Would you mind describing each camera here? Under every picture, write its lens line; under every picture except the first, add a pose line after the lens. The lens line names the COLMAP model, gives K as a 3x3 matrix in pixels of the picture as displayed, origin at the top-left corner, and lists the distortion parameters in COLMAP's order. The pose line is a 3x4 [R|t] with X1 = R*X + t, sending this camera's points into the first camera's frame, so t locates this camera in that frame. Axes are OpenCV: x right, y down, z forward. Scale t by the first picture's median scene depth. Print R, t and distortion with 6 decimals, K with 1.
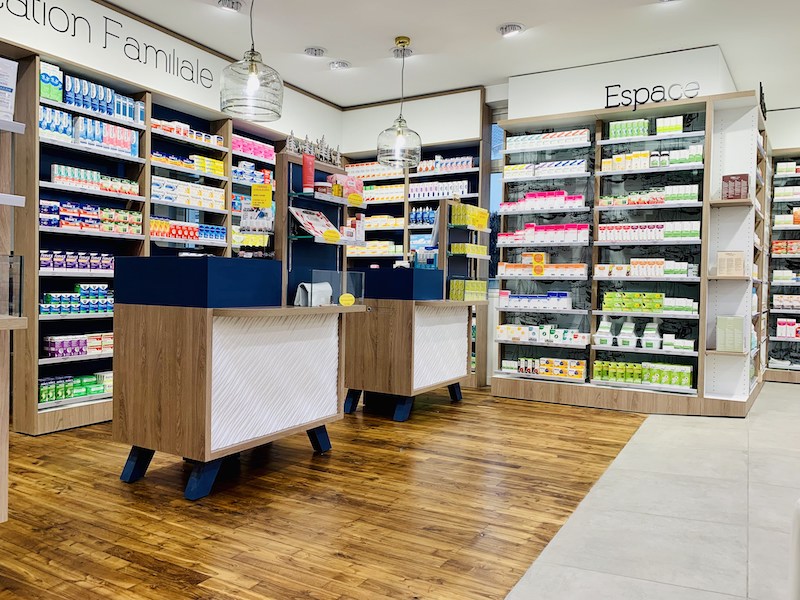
lens RADIAL K [[610.7, 0, 394.1], [0, 610.7, 293.1], [0, 0, 1]] dist [0.034701, -0.041137]
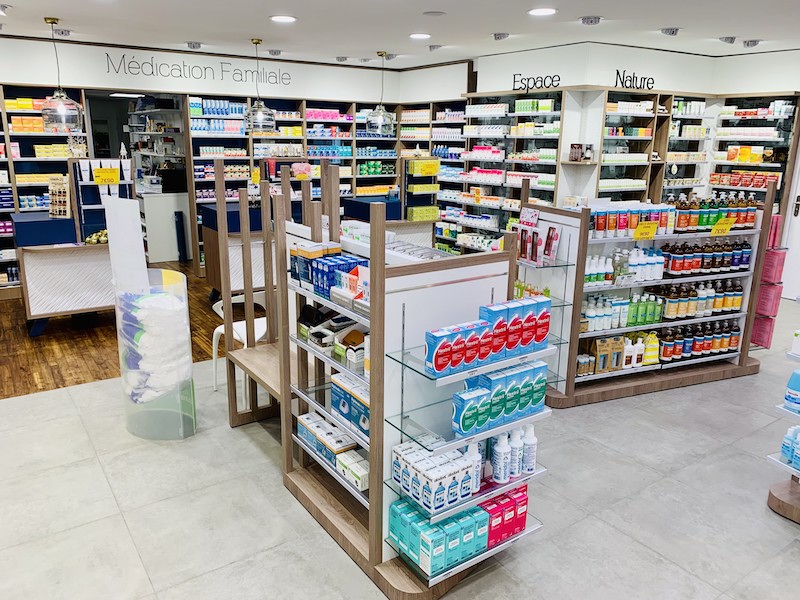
lens RADIAL K [[609.1, 0, 395.0], [0, 609.1, 291.0], [0, 0, 1]] dist [0.003489, 0.008042]
pose [[0.902803, 0.099804, -0.418313, 0.869488], [-0.002815, 0.974049, 0.226319, -0.193906], [0.430045, -0.203144, 0.879656, -0.558534]]
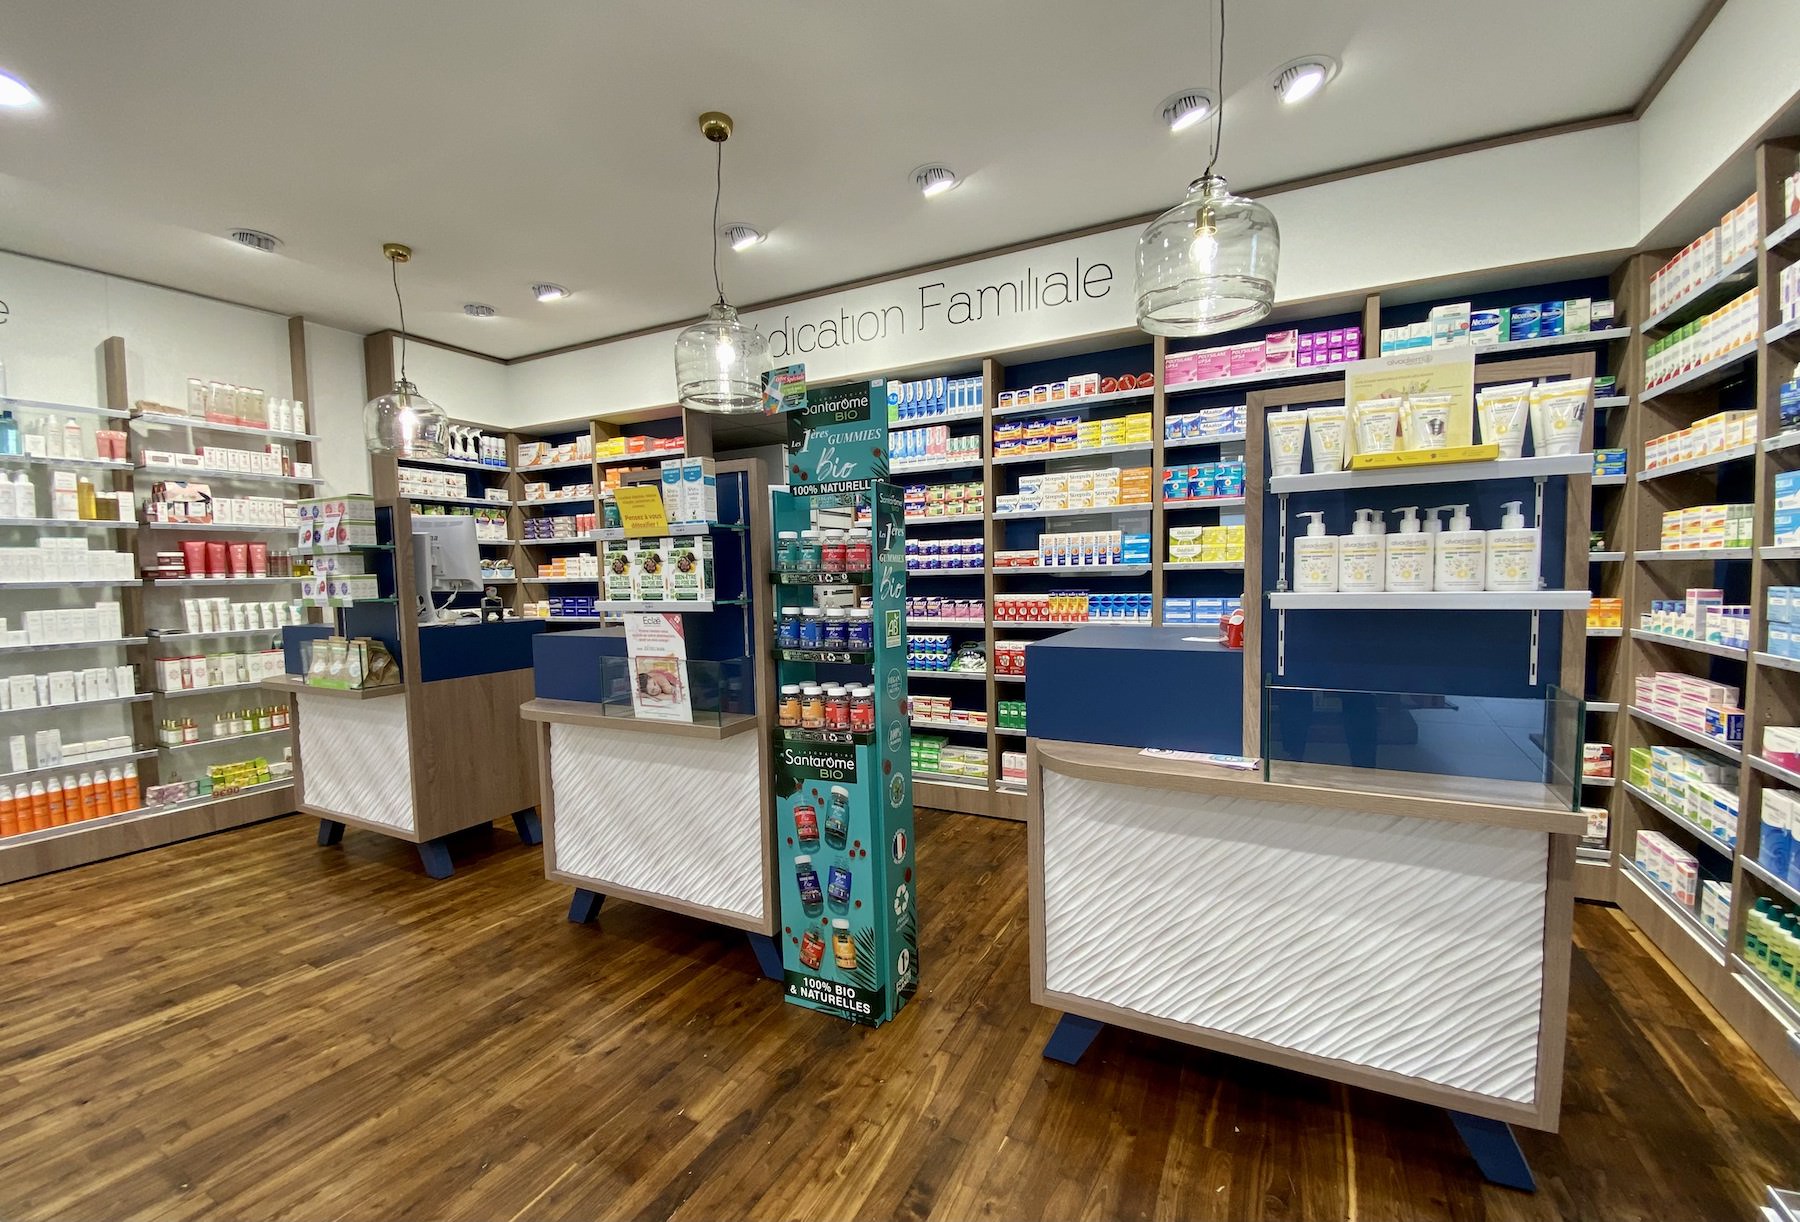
lens RADIAL K [[723.5, 0, 893.2], [0, 723.5, 621.9], [0, 0, 1]] dist [0.012834, -0.016715]
pose [[0.057158, 0.042860, -0.997445, 0.450199], [0.009193, 0.999013, 0.043455, -0.074504], [0.998323, -0.011654, 0.056707, 0.920134]]
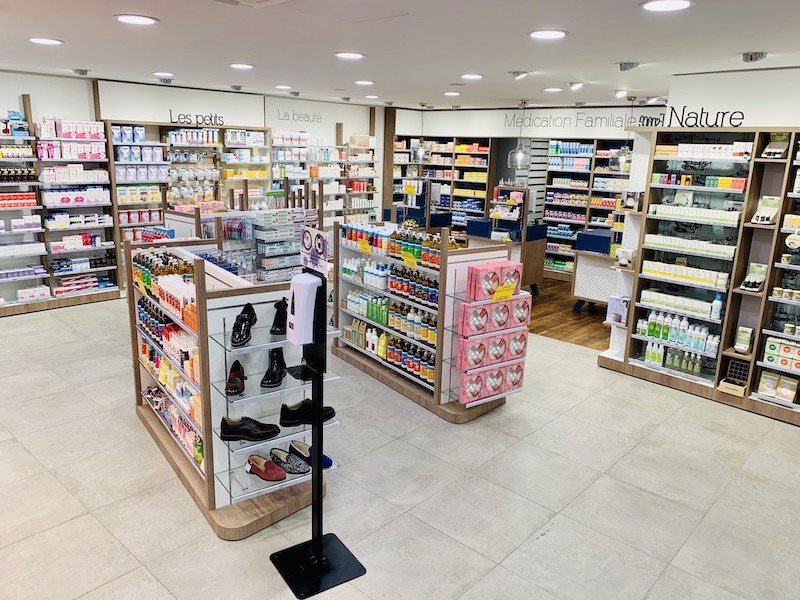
lens RADIAL K [[610.7, 0, 394.1], [0, 610.7, 293.1], [0, 0, 1]] dist [0.034701, -0.041137]
pose [[-0.219382, 0.206873, -0.953454, 2.113828], [-0.045145, 0.974062, 0.221732, -0.267660], [0.974594, 0.091688, -0.204352, 0.867842]]
